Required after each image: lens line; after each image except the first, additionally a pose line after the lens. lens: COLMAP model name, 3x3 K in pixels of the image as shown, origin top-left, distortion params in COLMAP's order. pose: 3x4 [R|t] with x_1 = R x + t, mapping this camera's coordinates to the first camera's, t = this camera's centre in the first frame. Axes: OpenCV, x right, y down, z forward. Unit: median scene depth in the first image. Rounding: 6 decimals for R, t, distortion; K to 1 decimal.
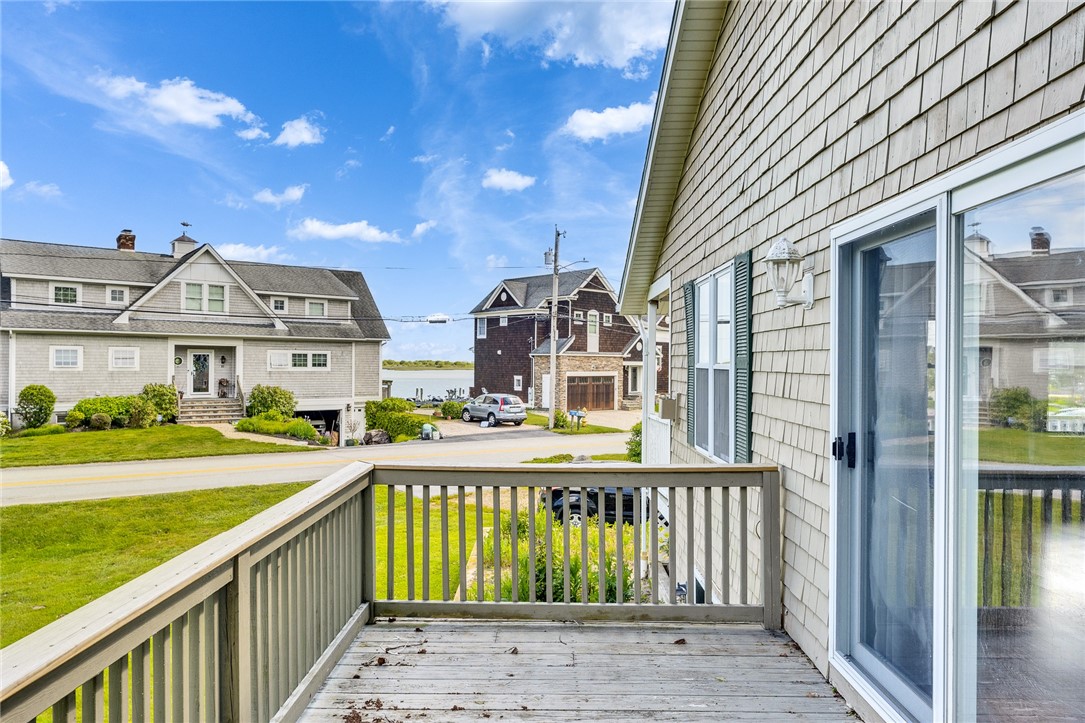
lens RADIAL K [[716.7, 0, 539.9], [0, 716.7, 365.8], [0, 0, 1]] dist [0.001230, -0.000950]
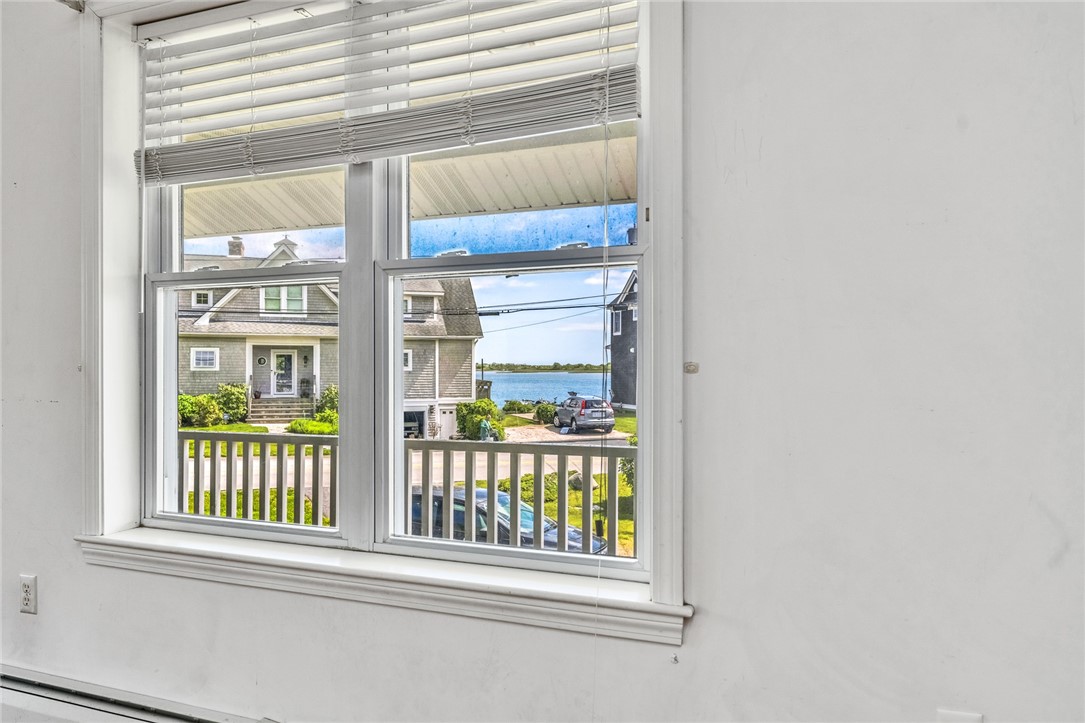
lens RADIAL K [[716.7, 0, 546.2], [0, 716.7, 365.4], [0, 0, 1]] dist [0.001230, -0.000950]
pose [[0.941116, -0.005027, -0.338046, 0.213234], [0.004097, 0.999986, -0.003465, 0.004447], [0.338058, 0.001876, 0.941123, 0.174978]]
